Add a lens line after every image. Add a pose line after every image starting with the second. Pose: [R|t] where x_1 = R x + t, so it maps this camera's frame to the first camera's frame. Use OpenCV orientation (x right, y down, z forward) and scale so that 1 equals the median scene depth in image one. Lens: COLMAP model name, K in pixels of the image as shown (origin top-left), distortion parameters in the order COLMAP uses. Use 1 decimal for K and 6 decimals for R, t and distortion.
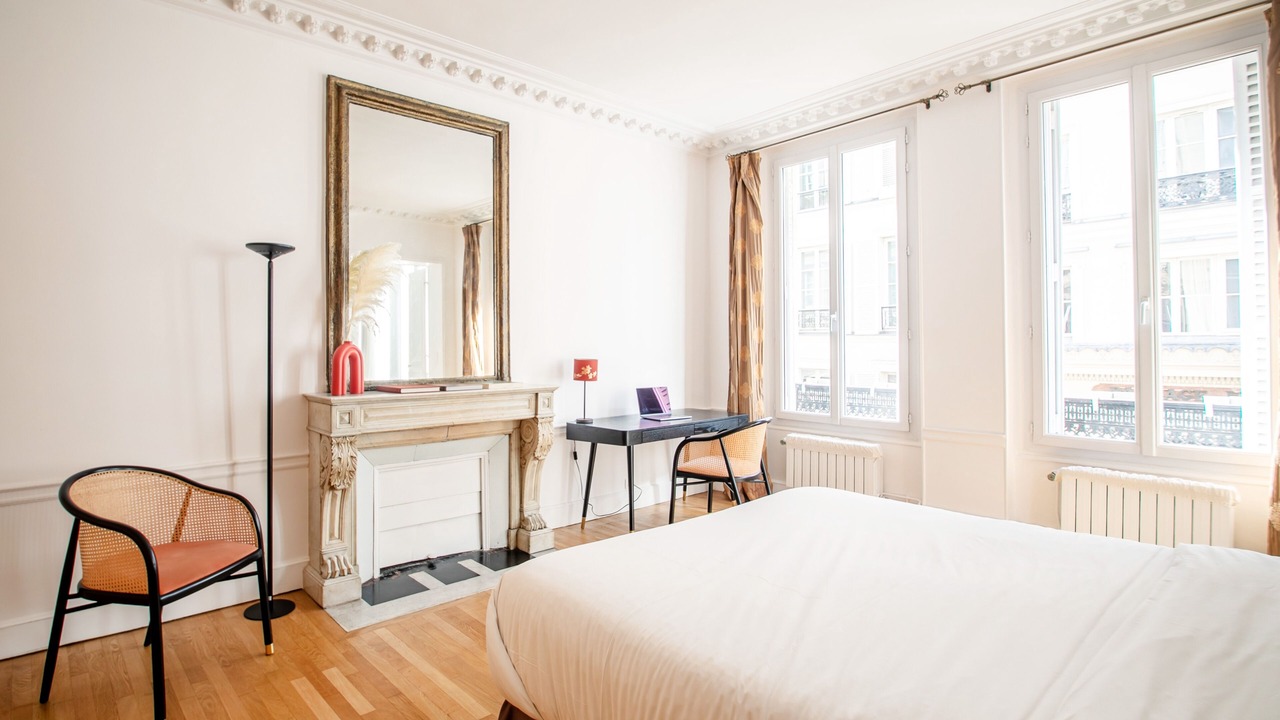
lens RADIAL K [[663.7, 0, 586.6], [0, 663.7, 341.7], [0, 0, 1]] dist [-0.011144, -0.002142]
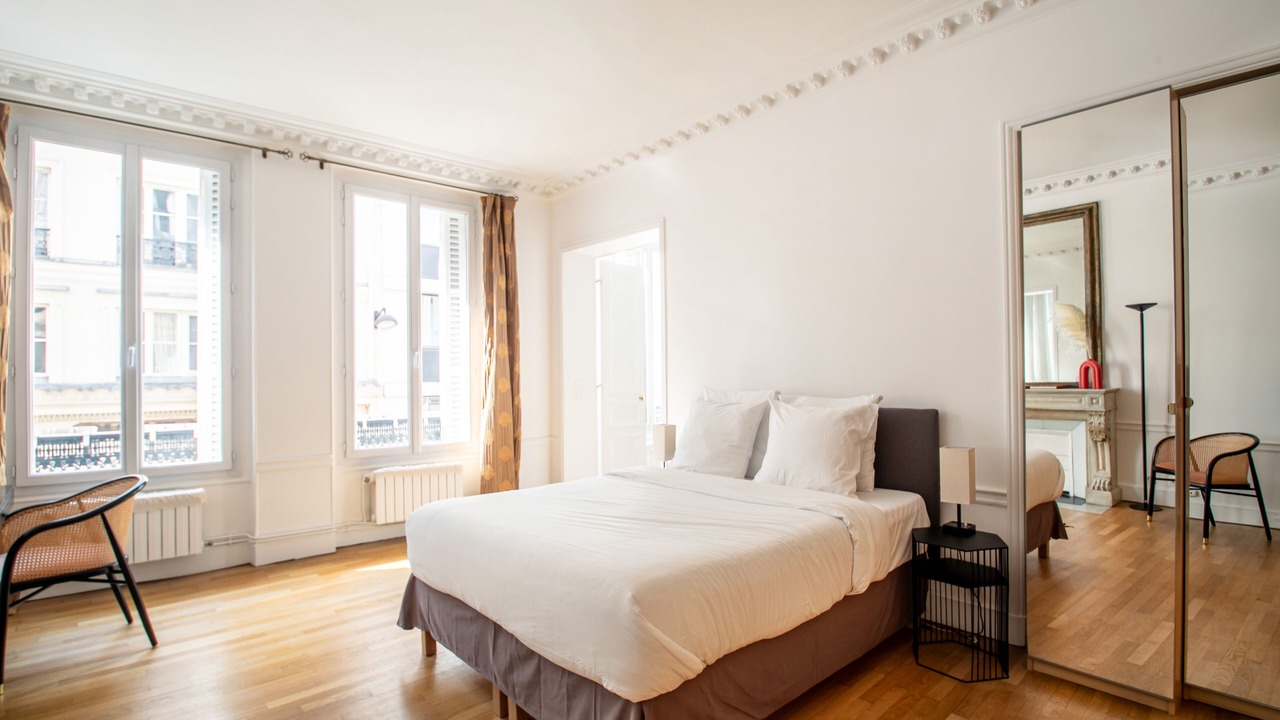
lens RADIAL K [[593.6, 0, 642.3], [0, 593.6, 377.0], [0, 0, 1]] dist [0.003482, -0.003521]
pose [[-0.040470, 0.004225, 0.999172, -0.434179], [0.006340, 0.999972, -0.003972, 0.004774], [-0.999161, 0.006174, -0.040496, 0.418343]]
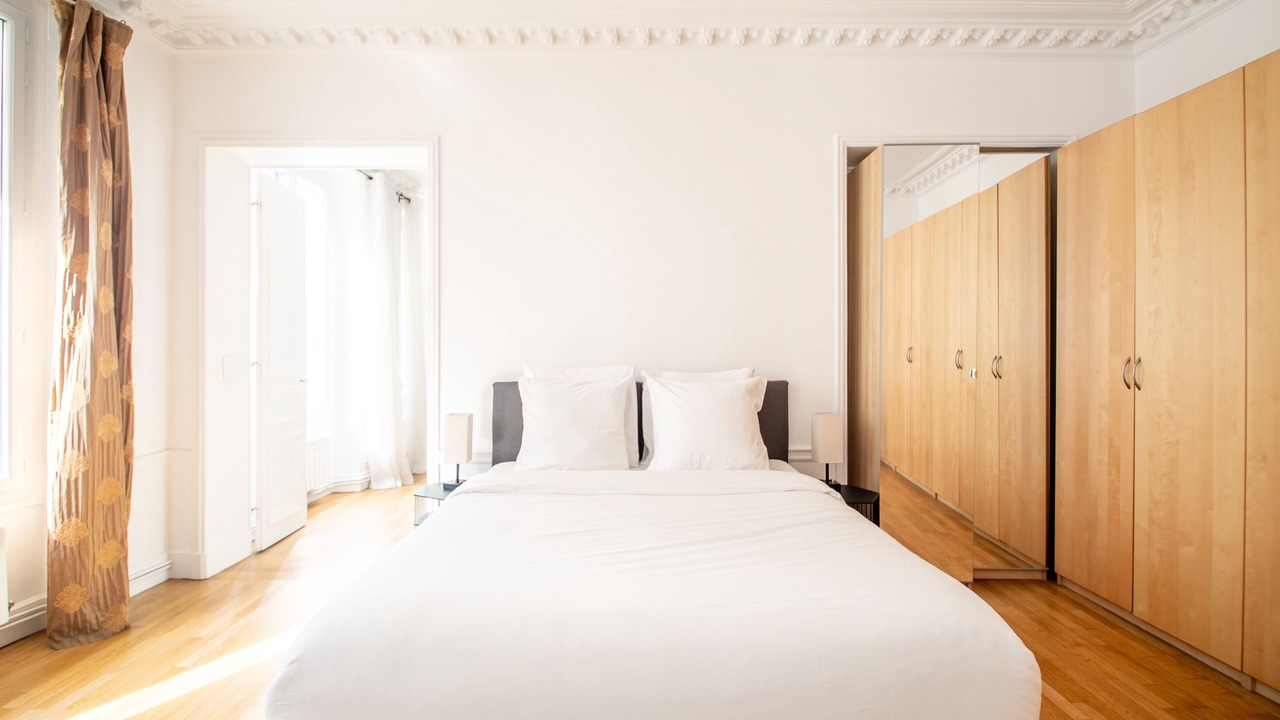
lens RADIAL K [[593.6, 0, 639.9], [0, 593.6, 349.9], [0, 0, 1]] dist [0.003482, -0.003521]
pose [[-0.761548, 0.006879, 0.648072, -0.101798], [0.005968, 0.999976, -0.003601, 0.004613], [-0.648081, 0.001125, -0.761571, 0.750550]]
